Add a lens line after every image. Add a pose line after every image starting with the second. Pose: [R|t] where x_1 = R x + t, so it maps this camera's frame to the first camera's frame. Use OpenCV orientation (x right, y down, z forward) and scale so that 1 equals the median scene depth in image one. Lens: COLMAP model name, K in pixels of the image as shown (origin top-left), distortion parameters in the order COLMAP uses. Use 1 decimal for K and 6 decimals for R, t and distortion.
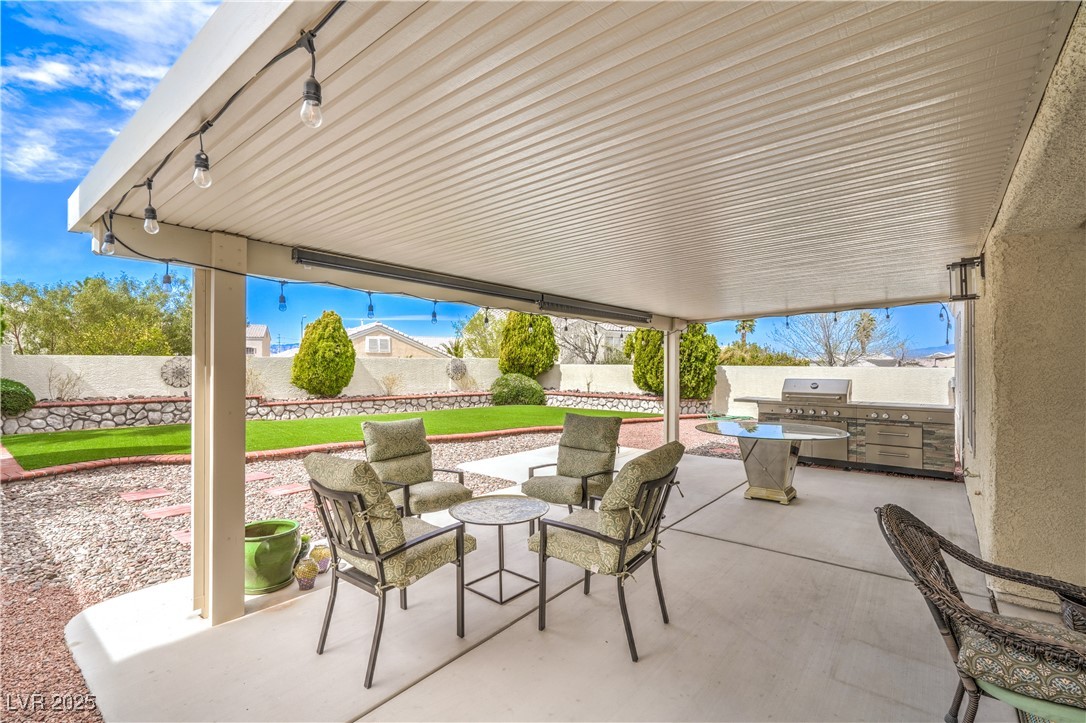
lens RADIAL K [[497.1, 0, 569.4], [0, 497.1, 368.4], [0, 0, 1]] dist [0.001874, 0.001523]
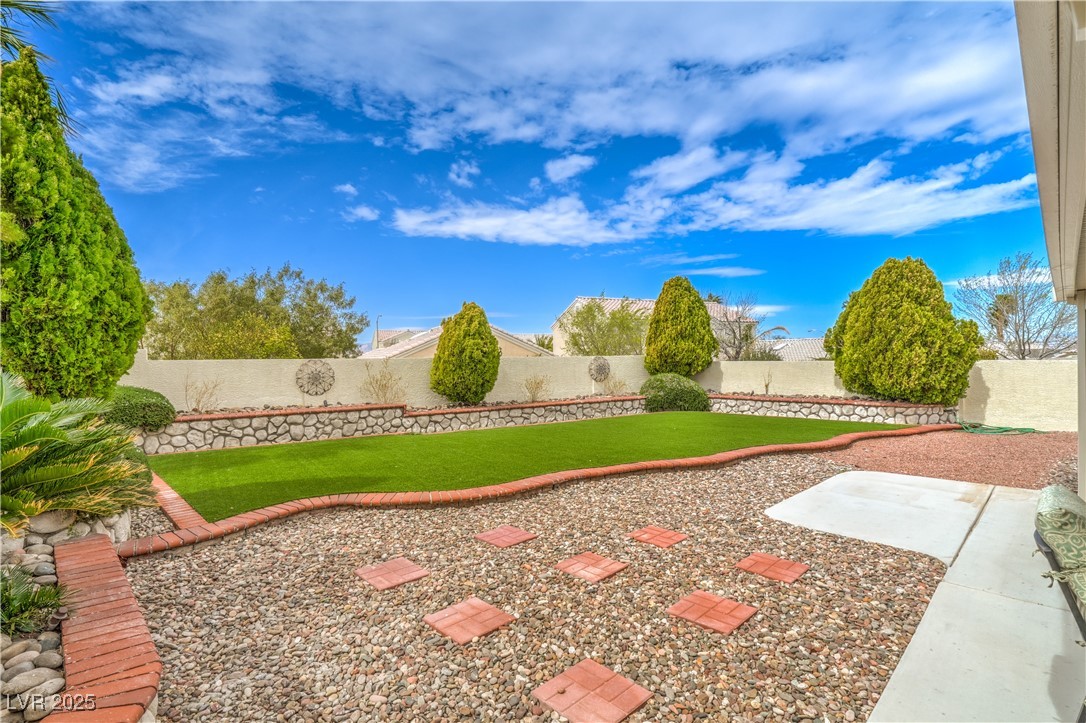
lens RADIAL K [[497.1, 0, 547.2], [0, 497.1, 354.7], [0, 0, 1]] dist [0.001874, 0.001523]
pose [[0.993026, -0.016758, -0.116699, -0.239147], [0.014480, 0.999688, -0.020346, -0.007421], [0.117003, 0.018515, 0.992959, 0.159814]]
